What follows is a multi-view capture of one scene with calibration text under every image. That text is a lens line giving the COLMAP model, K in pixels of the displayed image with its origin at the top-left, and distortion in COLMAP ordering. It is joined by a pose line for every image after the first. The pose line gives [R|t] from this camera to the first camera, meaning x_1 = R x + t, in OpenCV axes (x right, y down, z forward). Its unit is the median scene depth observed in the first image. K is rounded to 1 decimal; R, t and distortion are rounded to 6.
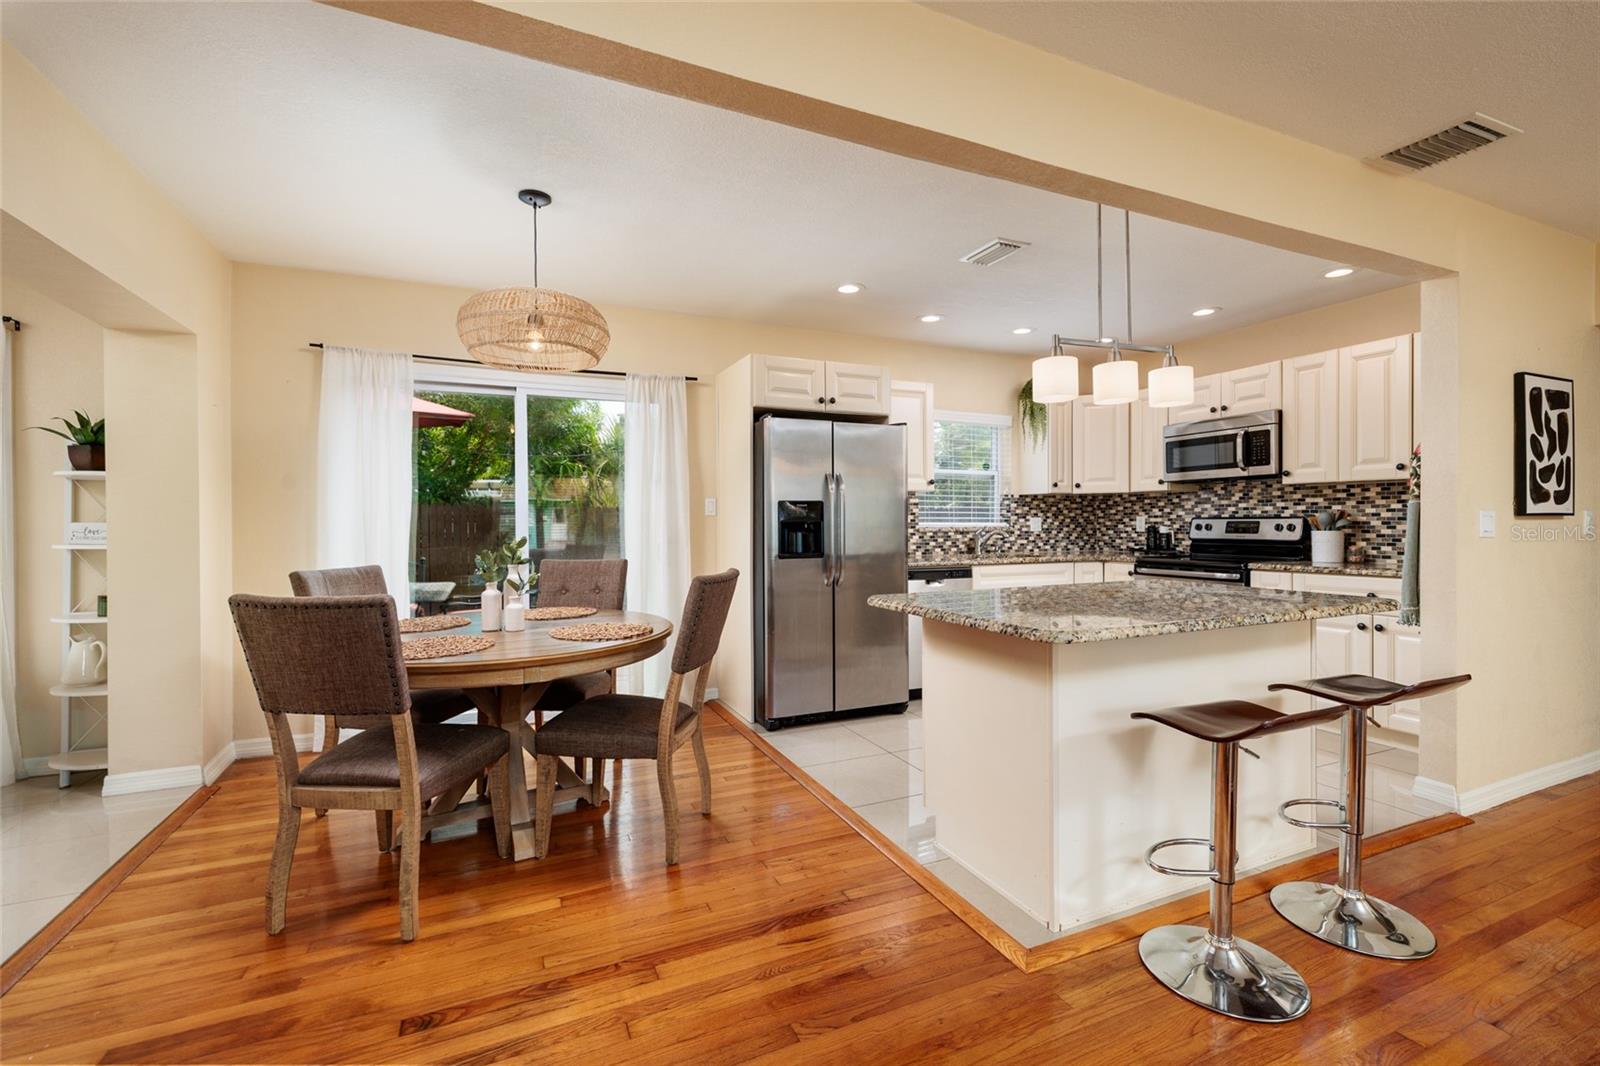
lens RADIAL K [[688.5, 0, 795.3], [0, 688.5, 526.4], [0, 0, 1]] dist [0.007969, -0.002831]
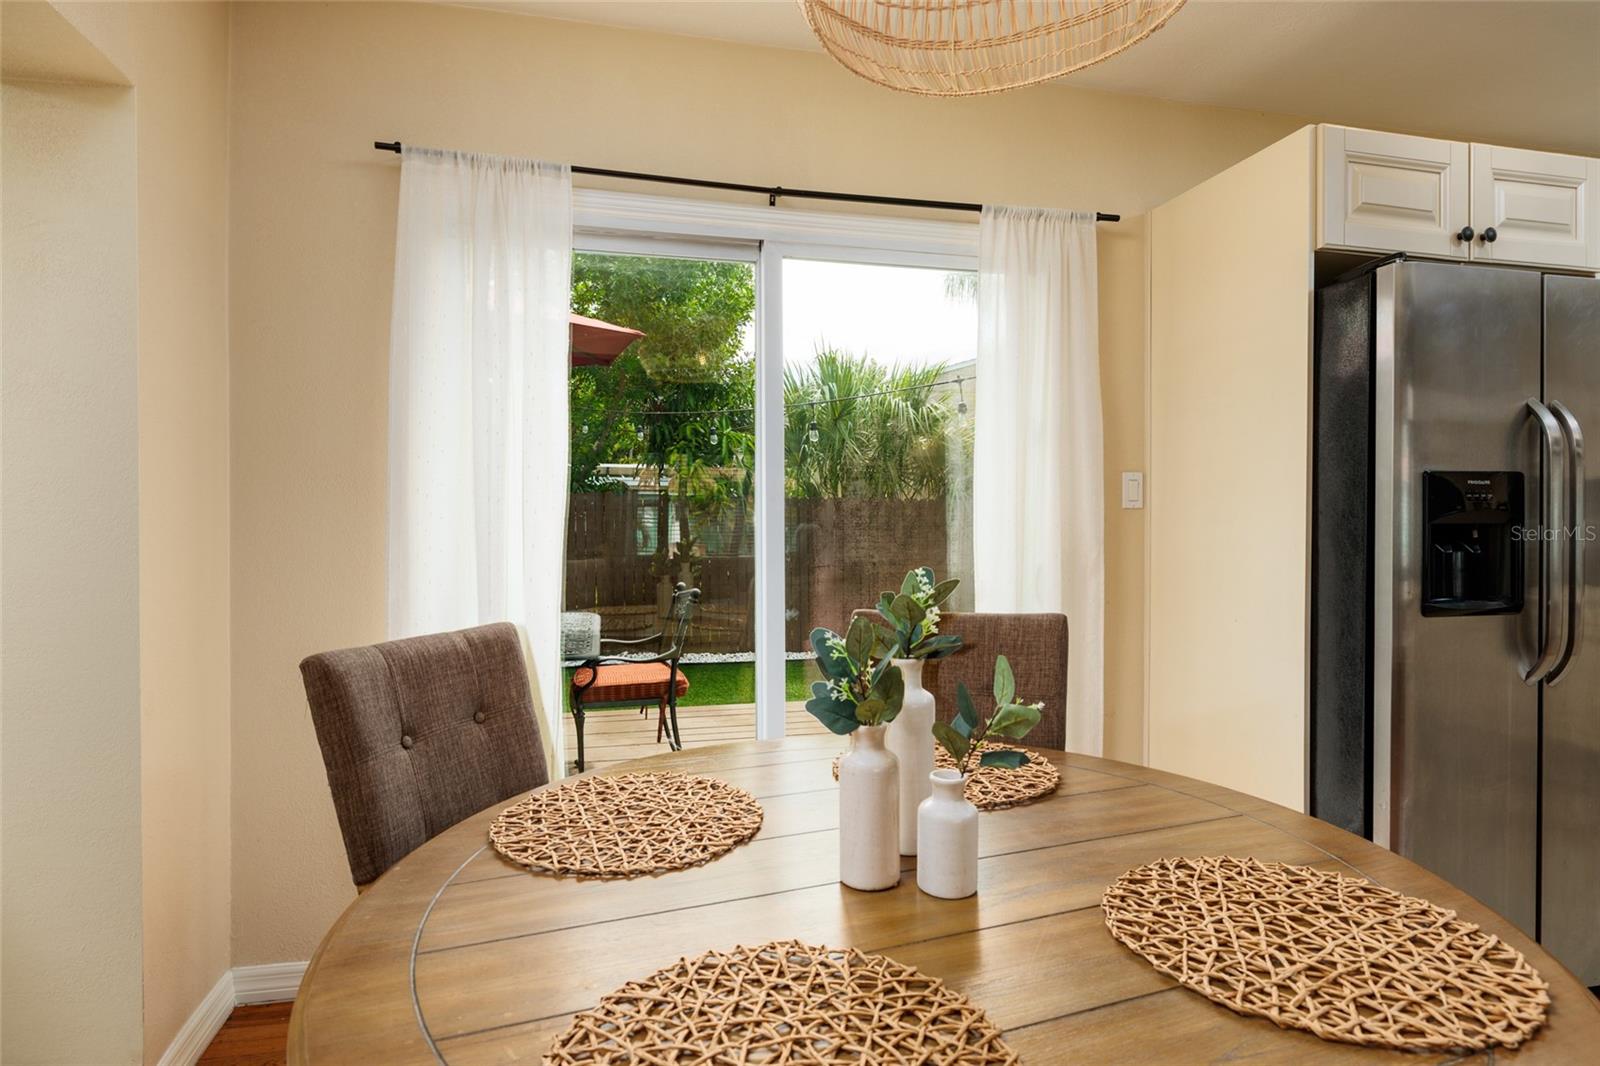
lens RADIAL K [[840.6, 0, 793.9], [0, 840.6, 524.3], [0, 0, 1]] dist [0.000632, 0.001876]
pose [[0.982283, 0.005456, -0.187322, -0.220619], [-0.004956, 0.999983, 0.003136, -0.004829], [0.187336, -0.002152, 0.982294, 0.345088]]
